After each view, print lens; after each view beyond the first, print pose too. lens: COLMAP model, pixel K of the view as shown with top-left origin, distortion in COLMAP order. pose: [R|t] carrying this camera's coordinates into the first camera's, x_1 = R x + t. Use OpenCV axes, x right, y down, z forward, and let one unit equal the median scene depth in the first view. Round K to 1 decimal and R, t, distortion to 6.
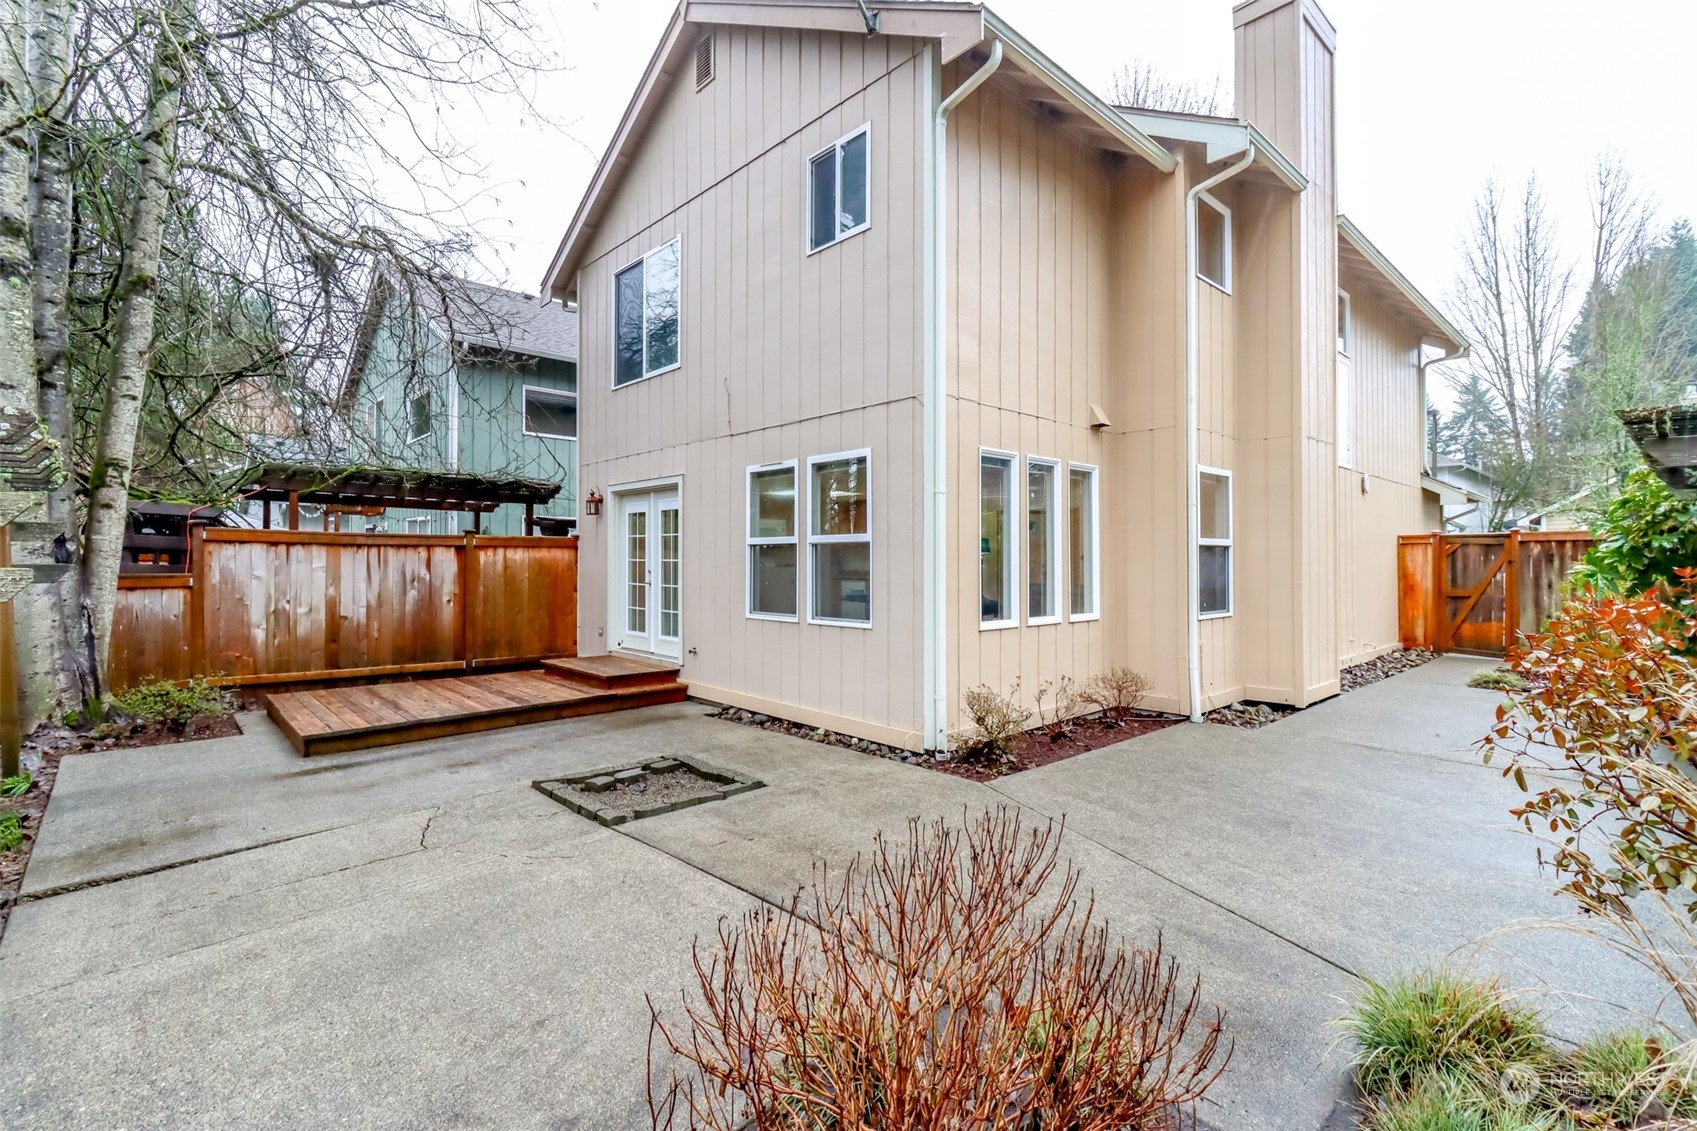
lens RADIAL K [[778.5, 0, 852.0], [0, 778.5, 553.8], [0, 0, 1]] dist [0.007194, -0.008402]
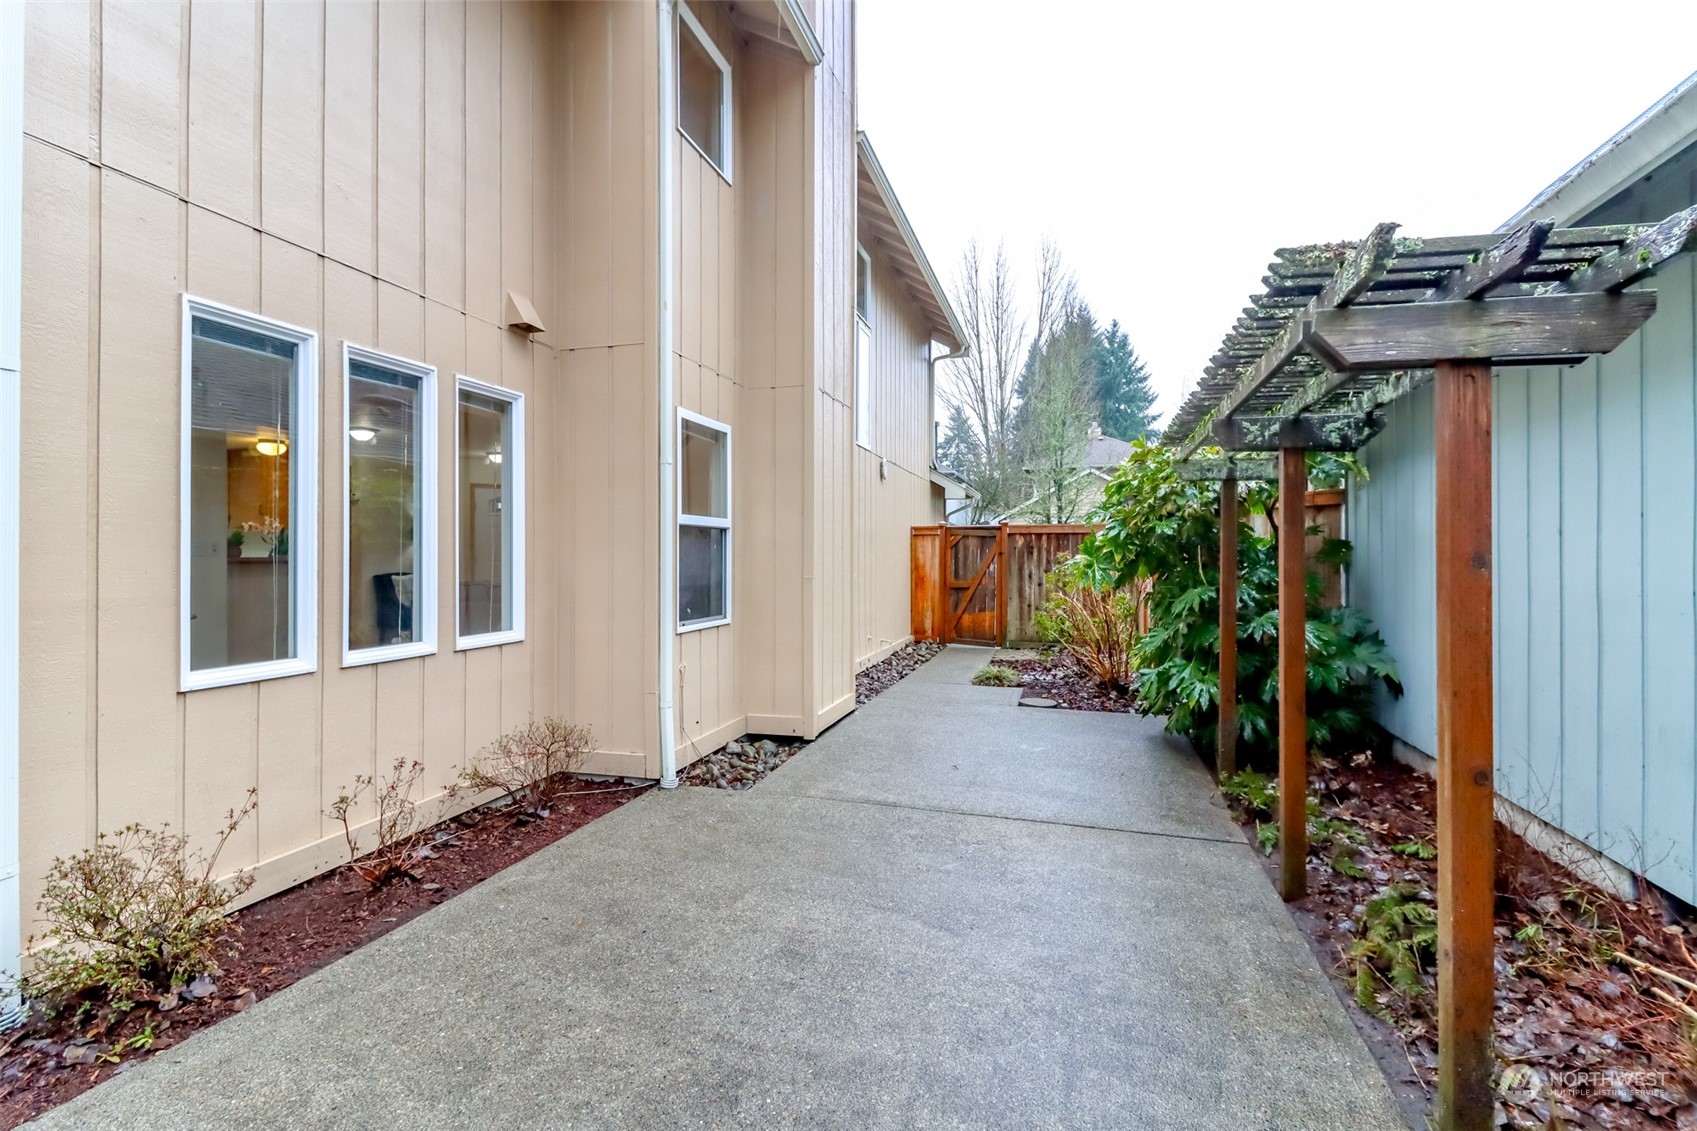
lens RADIAL K [[778.5, 0, 847.5], [0, 778.5, 555.3], [0, 0, 1]] dist [0.007194, -0.008402]
pose [[0.860532, 0.002560, 0.509390, 0.190946], [-0.007929, 0.999934, 0.008370, 0.007727], [-0.509334, -0.011242, 0.860495, 0.284977]]
